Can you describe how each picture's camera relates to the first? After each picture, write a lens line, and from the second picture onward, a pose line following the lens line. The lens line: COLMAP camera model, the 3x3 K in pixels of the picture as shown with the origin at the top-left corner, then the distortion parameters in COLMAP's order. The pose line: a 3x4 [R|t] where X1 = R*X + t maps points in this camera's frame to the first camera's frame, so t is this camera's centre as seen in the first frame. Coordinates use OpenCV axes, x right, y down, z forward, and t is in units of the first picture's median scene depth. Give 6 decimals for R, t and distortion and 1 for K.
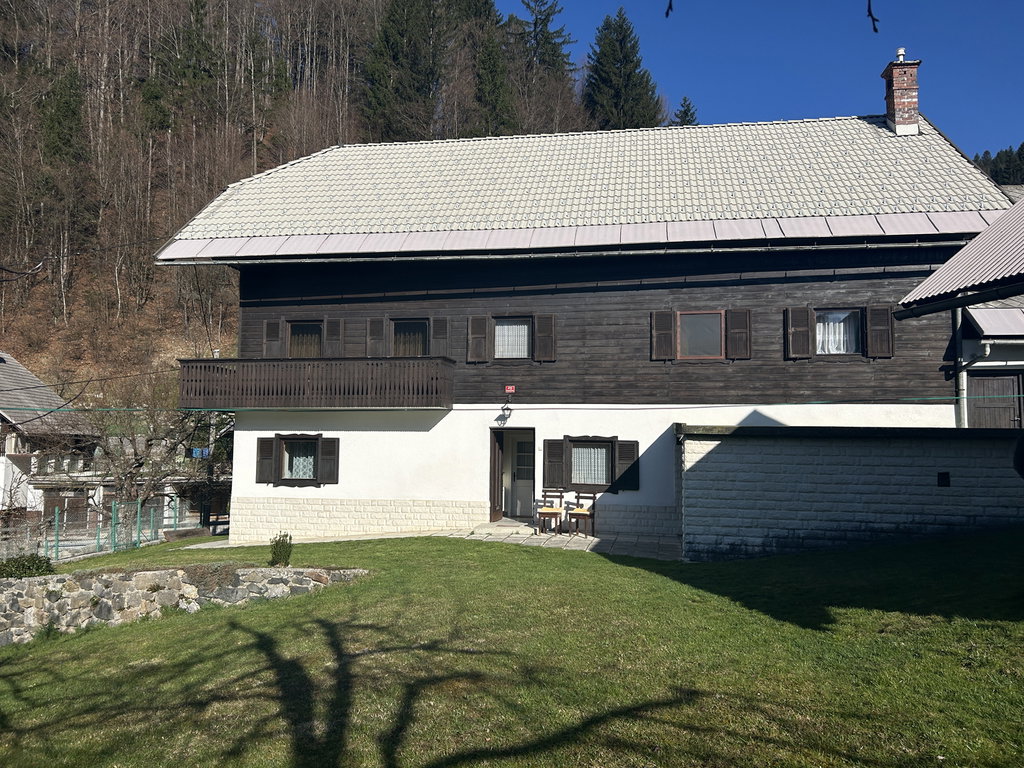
lens RADIAL K [[784.1, 0, 516.5], [0, 784.1, 378.9], [0, 0, 1]] dist [0.064607, -0.067823]
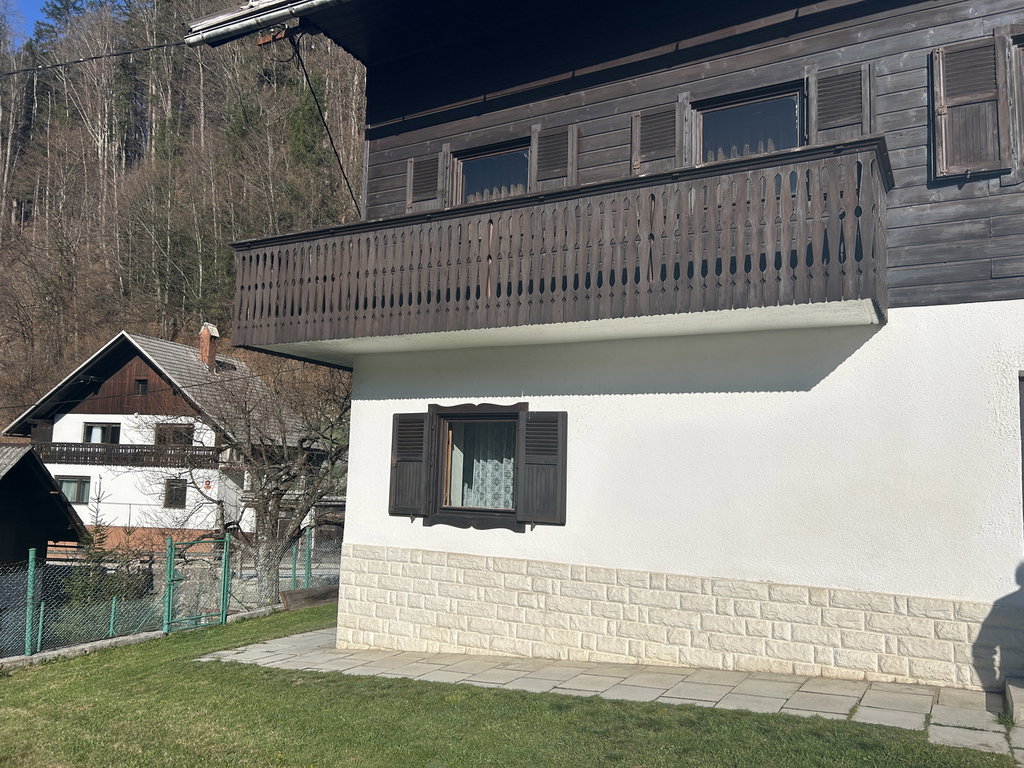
lens RADIAL K [[772.3, 0, 515.1], [0, 772.3, 386.8], [0, 0, 1]] dist [0.055871, -0.061002]
pose [[0.950744, -0.013621, -0.309679, -0.125713], [0.004424, 0.999529, -0.030382, 0.073311], [0.309947, 0.027515, 0.950356, 0.605265]]
